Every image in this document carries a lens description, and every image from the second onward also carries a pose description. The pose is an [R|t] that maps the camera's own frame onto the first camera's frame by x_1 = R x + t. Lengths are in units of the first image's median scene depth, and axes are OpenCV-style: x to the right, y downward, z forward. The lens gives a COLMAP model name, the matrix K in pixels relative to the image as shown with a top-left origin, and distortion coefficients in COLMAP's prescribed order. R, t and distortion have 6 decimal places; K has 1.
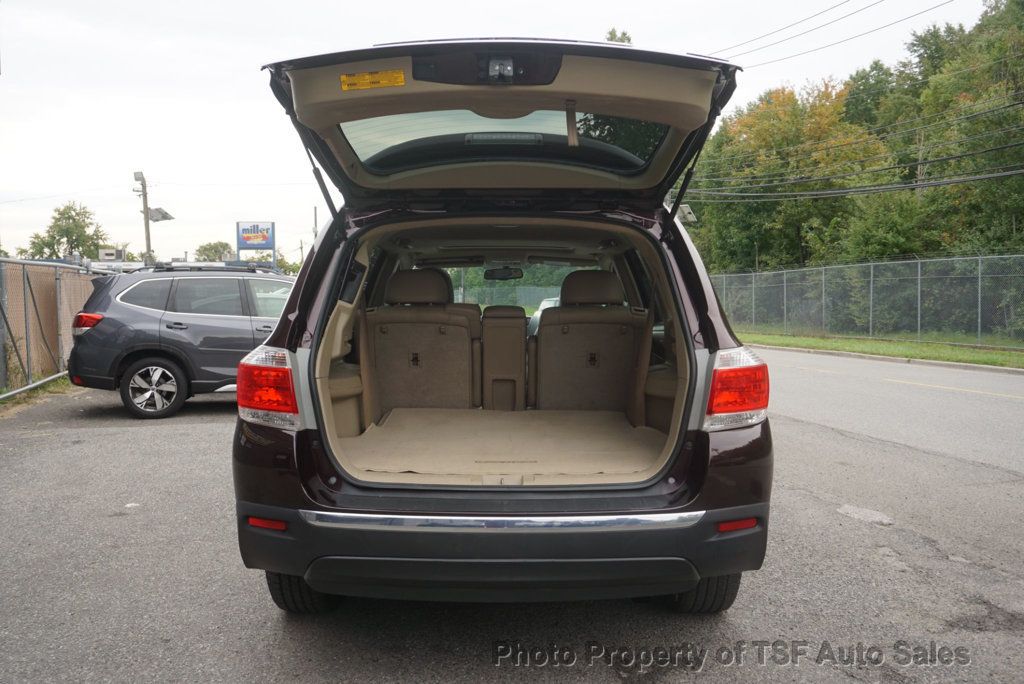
lens RADIAL K [[842.2, 0, 516.3], [0, 842.2, 320.2], [0, 0, 1]] dist [-0.005684, 0.005880]
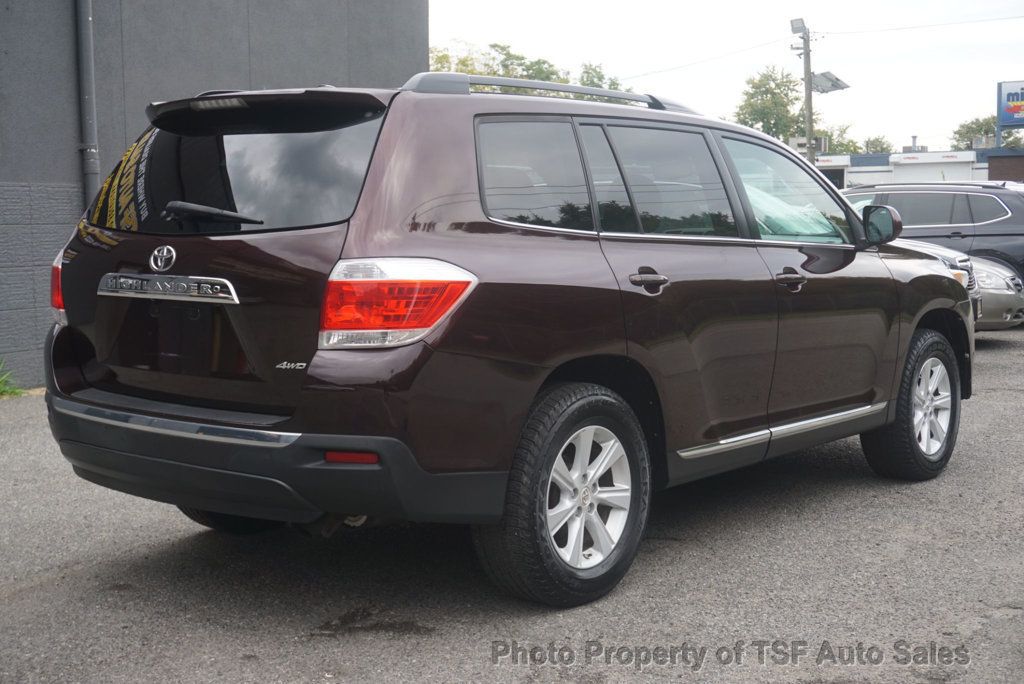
lens RADIAL K [[1413.8, 0, 511.4], [0, 1413.8, 341.5], [0, 0, 1]] dist [0.011945, 0.000000]
pose [[0.758778, 0.054207, -0.649090, 0.141248], [-0.011377, 0.997482, 0.070002, 0.001626], [0.651251, -0.045731, 0.757484, -0.002015]]
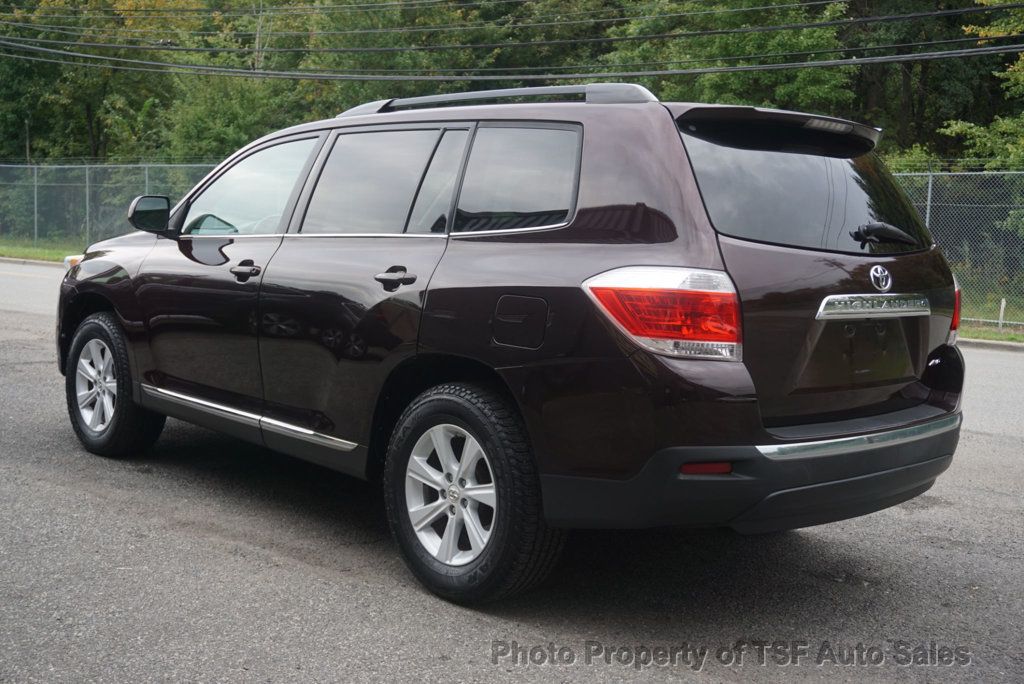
lens RADIAL K [[1167.2, 0, 502.9], [0, 1167.2, 344.3], [0, 0, 1]] dist [0.018317, 0.000000]
pose [[0.714788, -0.037775, 0.698320, -0.139768], [-0.027677, 0.996230, 0.082220, 0.001650], [-0.698793, -0.078097, 0.711048, 0.029801]]
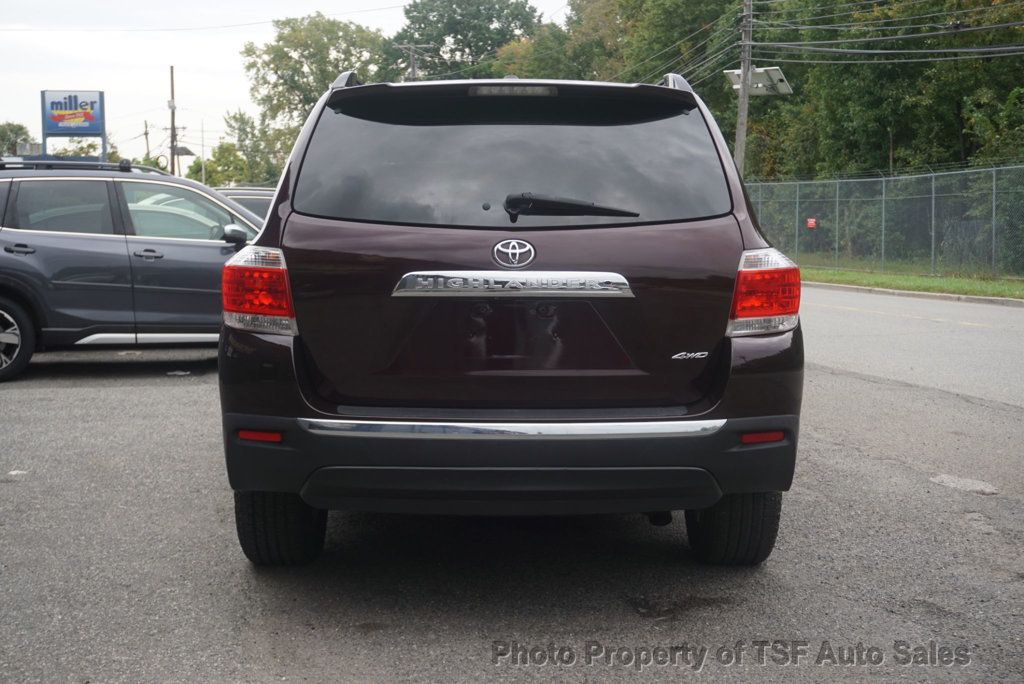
lens RADIAL K [[1413.8, 0, 508.8], [0, 1413.8, 341.1], [0, 0, 1]] dist [0.011945, 0.000000]
pose [[0.999978, 0.002224, 0.006199, -0.003177], [-0.002586, 0.998253, 0.059028, 0.004609], [-0.006057, -0.059042, 0.998237, -0.059791]]
